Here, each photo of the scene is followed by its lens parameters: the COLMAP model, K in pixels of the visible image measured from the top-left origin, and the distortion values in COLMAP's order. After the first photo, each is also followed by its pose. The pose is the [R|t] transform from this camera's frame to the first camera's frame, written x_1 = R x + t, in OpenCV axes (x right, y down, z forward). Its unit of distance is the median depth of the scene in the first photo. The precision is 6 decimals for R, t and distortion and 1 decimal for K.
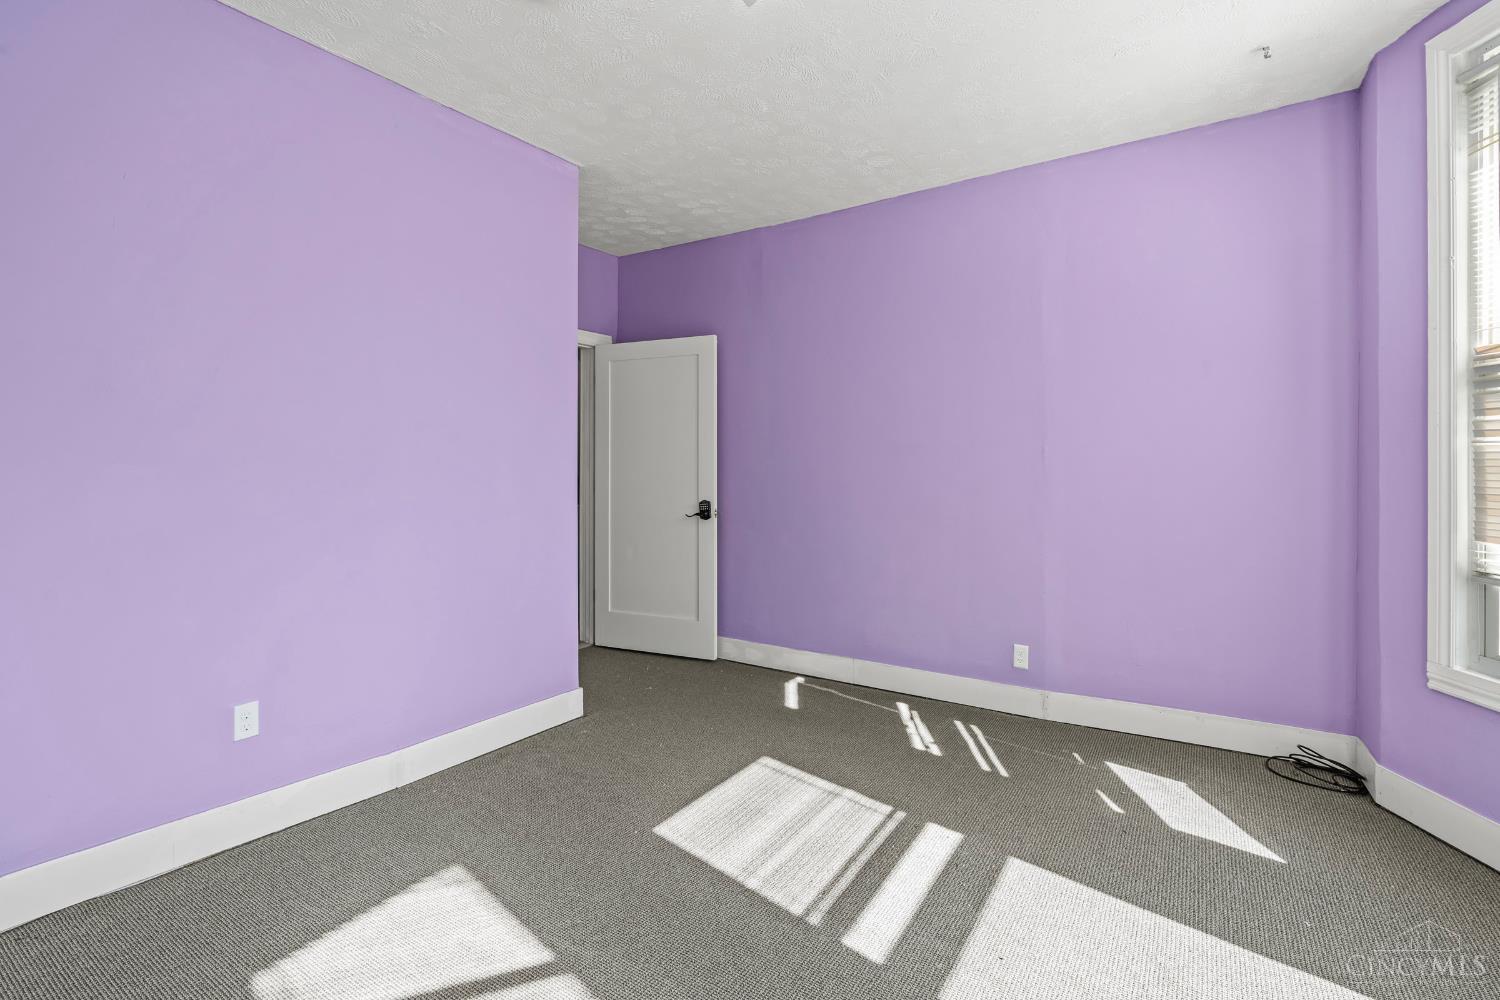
lens RADIAL K [[692.4, 0, 751.7], [0, 692.4, 450.9], [0, 0, 1]] dist [-0.001205, 0.000159]
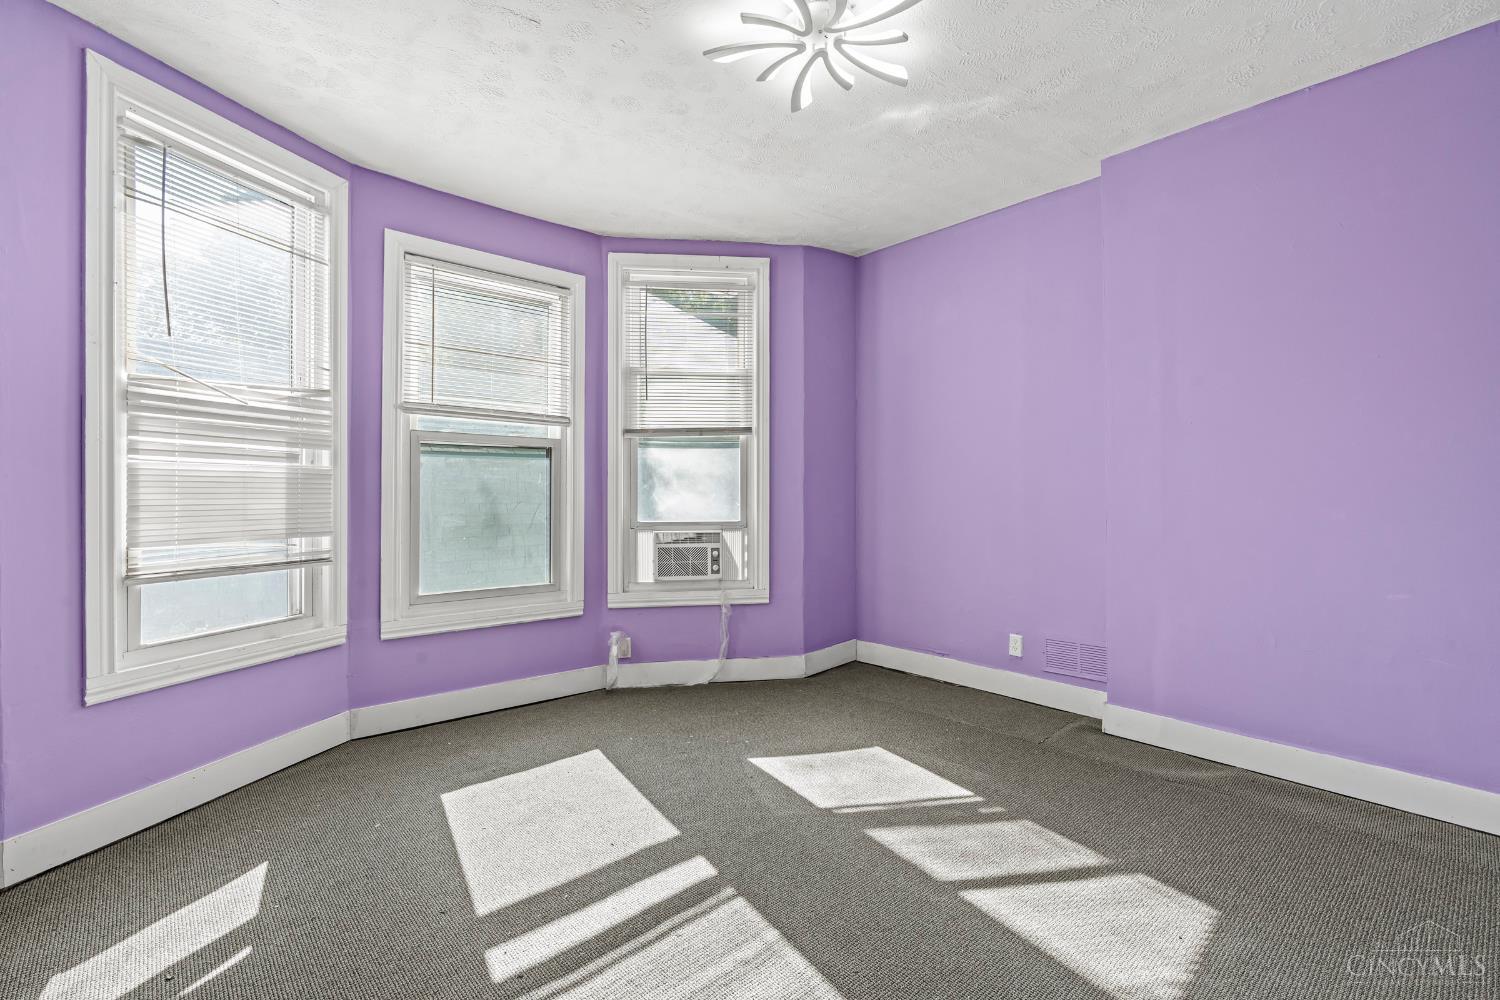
lens RADIAL K [[685.7, 0, 754.6], [0, 685.7, 499.2], [0, 0, 1]] dist [-0.003264, 0.000958]
pose [[-0.970799, 0.001921, 0.239886, -0.190605], [0.002605, 0.999993, 0.002534, 0.051890], [-0.239879, 0.003084, -0.970798, 1.847200]]
